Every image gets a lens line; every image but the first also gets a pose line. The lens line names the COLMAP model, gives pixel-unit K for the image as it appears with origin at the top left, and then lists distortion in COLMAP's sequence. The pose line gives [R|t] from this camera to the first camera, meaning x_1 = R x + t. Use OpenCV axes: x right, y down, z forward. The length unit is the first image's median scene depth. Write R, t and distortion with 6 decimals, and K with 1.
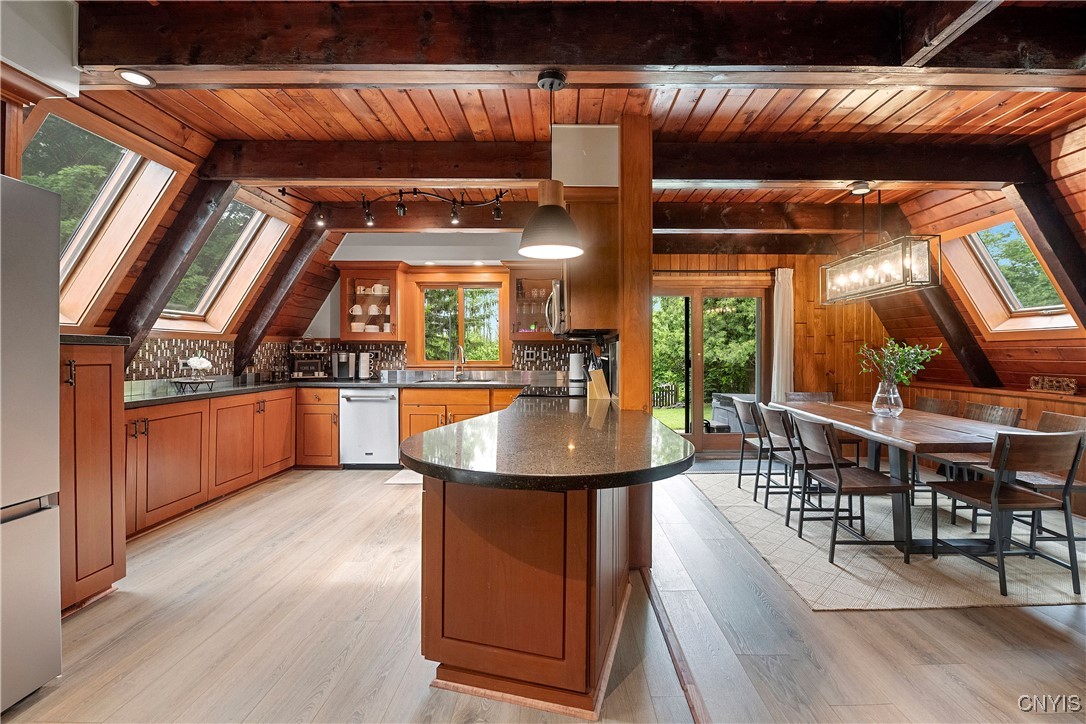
lens RADIAL K [[440.4, 0, 542.9], [0, 440.4, 358.0], [0, 0, 1]] dist [-0.001515, 0.001095]
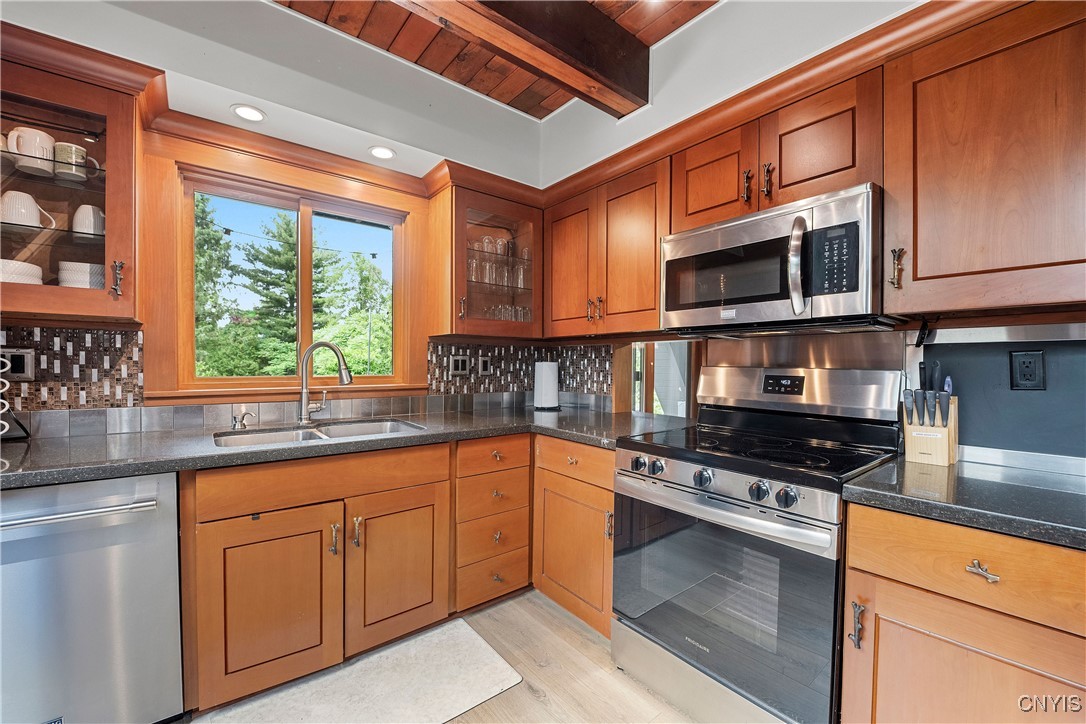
lens RADIAL K [[440.4, 0, 545.0], [0, 440.4, 365.6], [0, 0, 1]] dist [-0.001515, 0.001095]
pose [[0.782236, 0.000736, 0.622982, -0.276334], [-0.002846, 0.999993, 0.002393, -0.006853], [-0.622976, -0.003645, 0.782233, 0.527353]]
